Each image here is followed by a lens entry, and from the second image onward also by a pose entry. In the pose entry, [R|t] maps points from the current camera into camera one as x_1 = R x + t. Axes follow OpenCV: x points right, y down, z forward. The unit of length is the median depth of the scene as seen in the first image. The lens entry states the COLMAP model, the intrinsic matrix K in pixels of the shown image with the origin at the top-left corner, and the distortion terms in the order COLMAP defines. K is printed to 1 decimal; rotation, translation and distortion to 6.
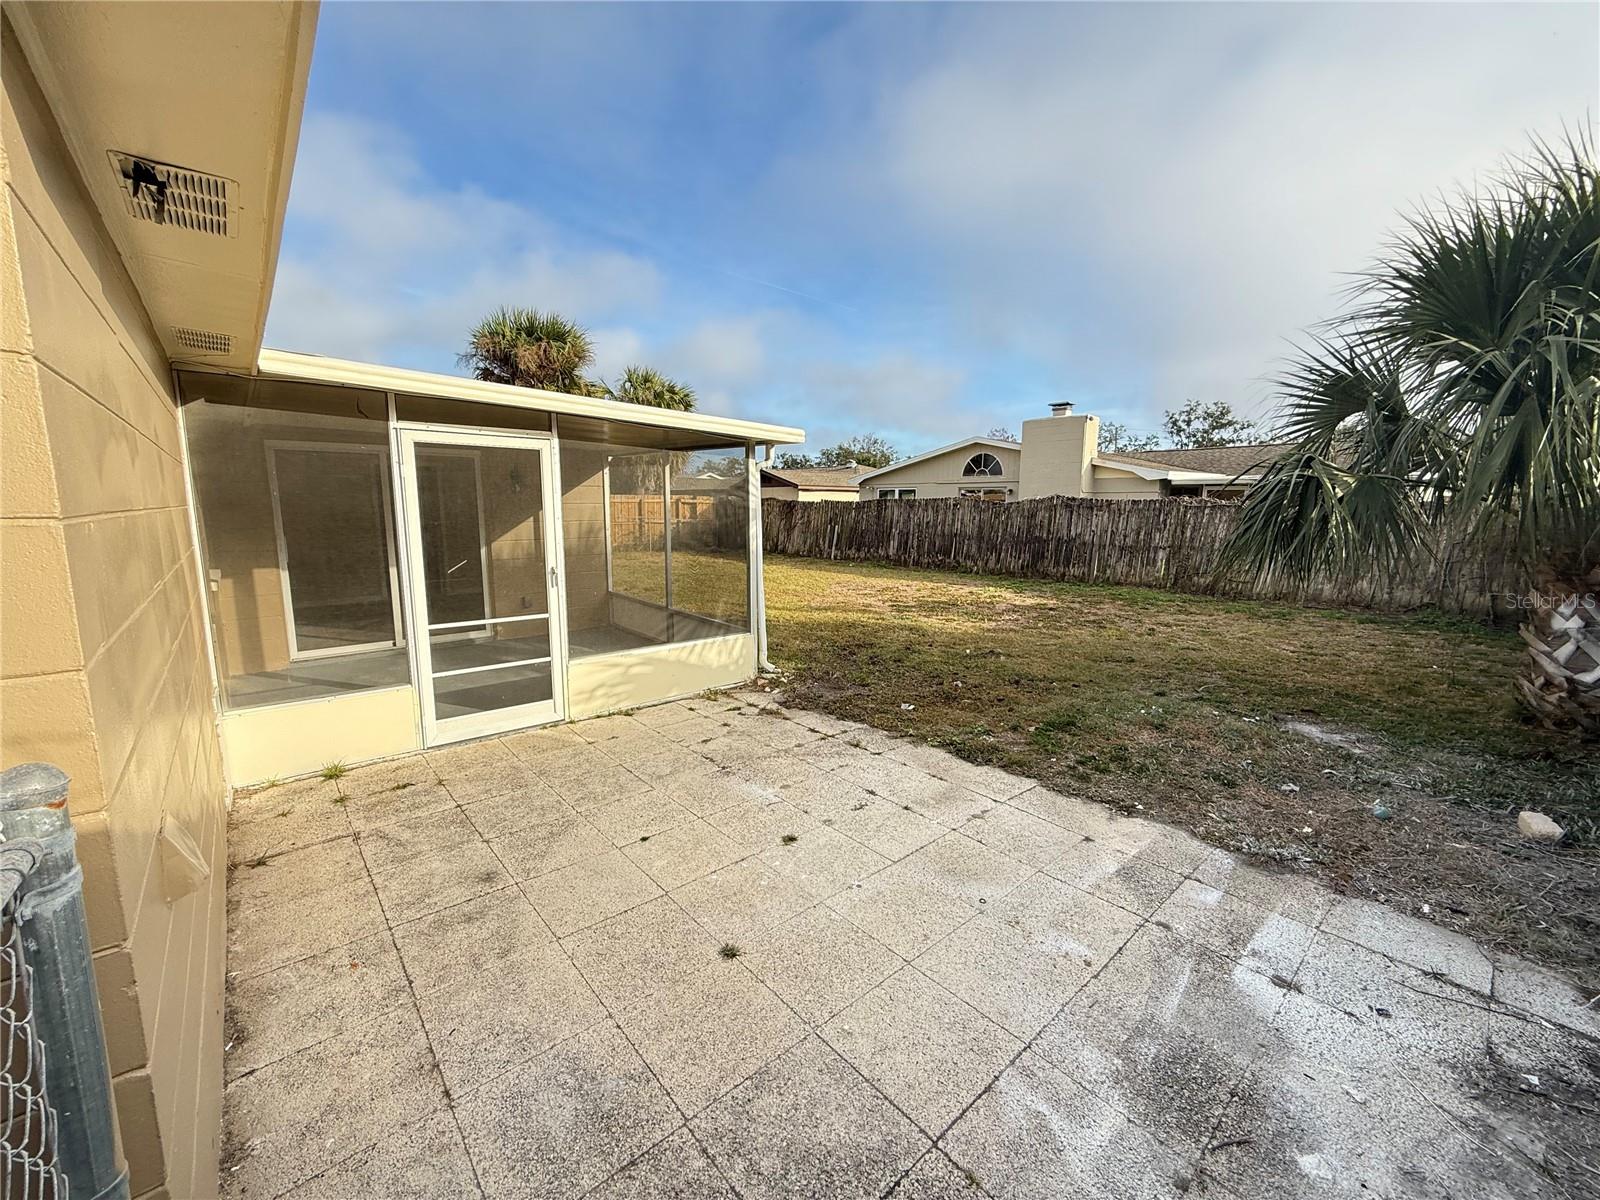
lens RADIAL K [[639.0, 0, 794.6], [0, 639.0, 604.7], [0, 0, 1]] dist [-0.002852, 0.000508]
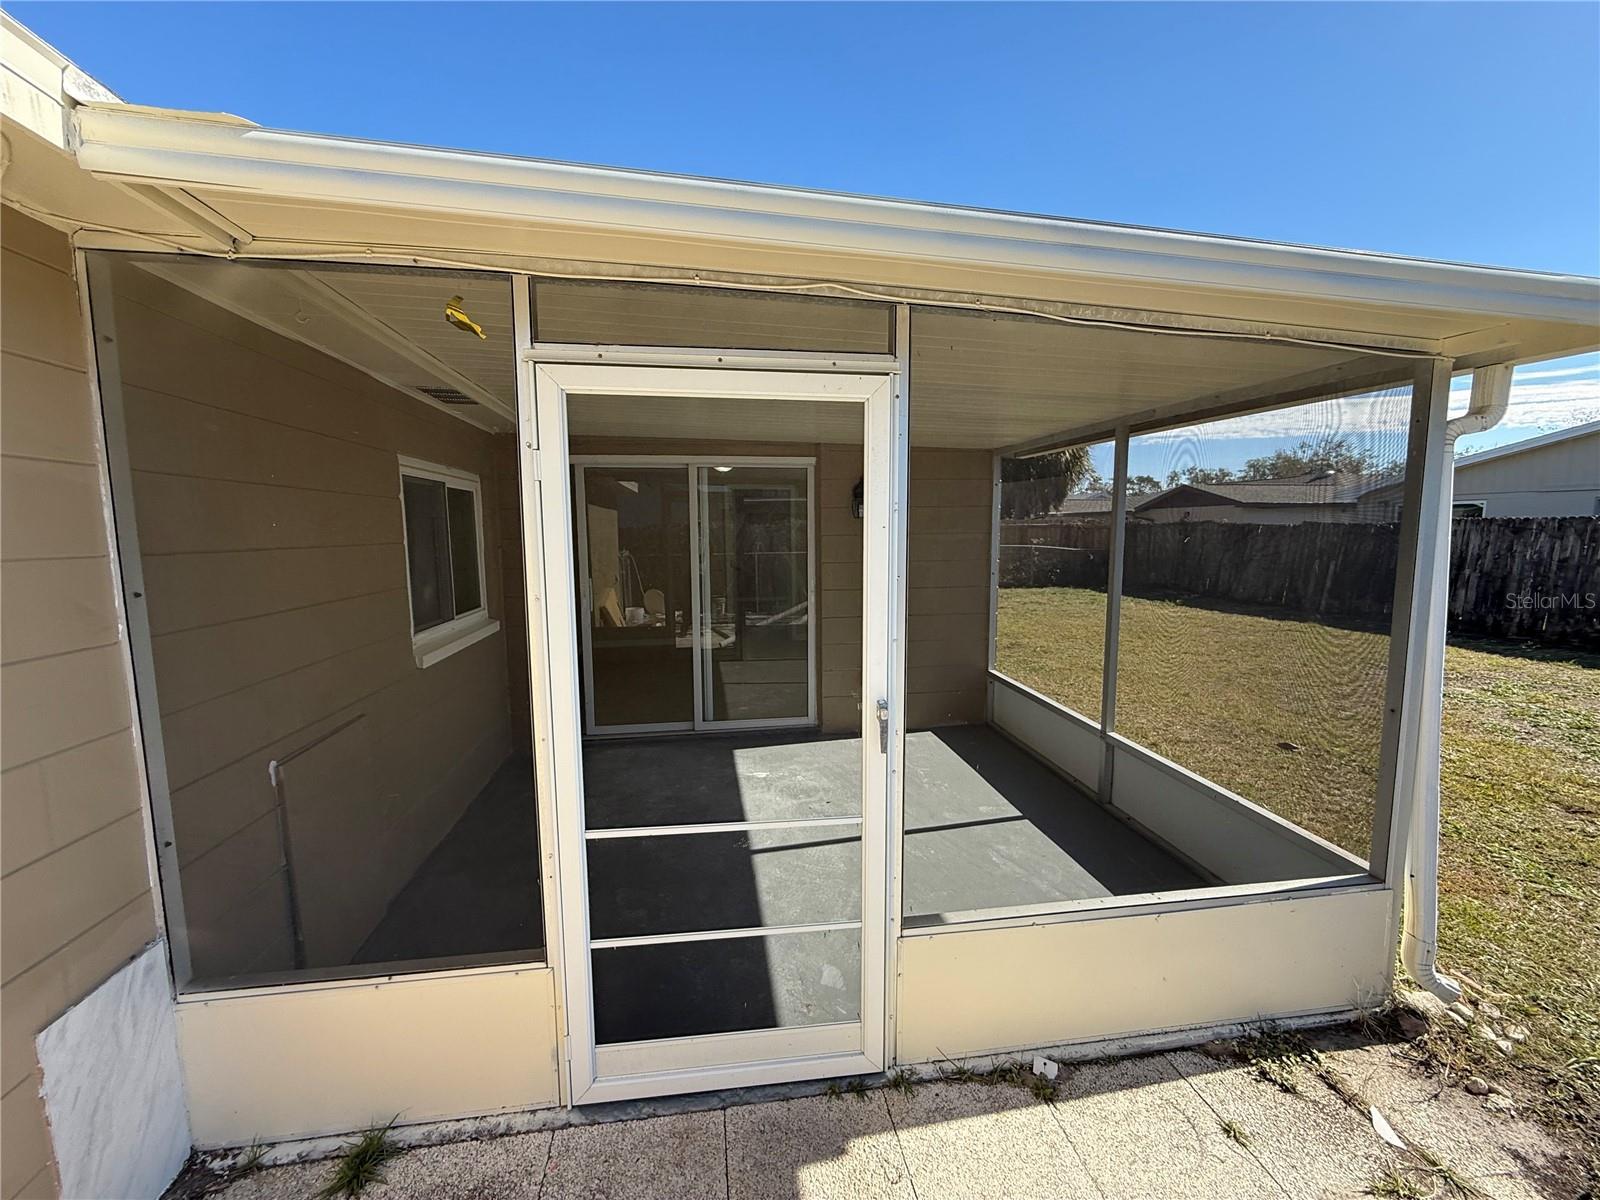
lens RADIAL K [[639.0, 0, 801.2], [0, 639.0, 597.9], [0, 0, 1]] dist [-0.002852, 0.000508]
pose [[0.851896, 0.046286, -0.521662, -0.062302], [-0.072315, 0.996941, -0.029638, -0.030933], [0.518695, 0.062973, 0.852637, 0.183521]]
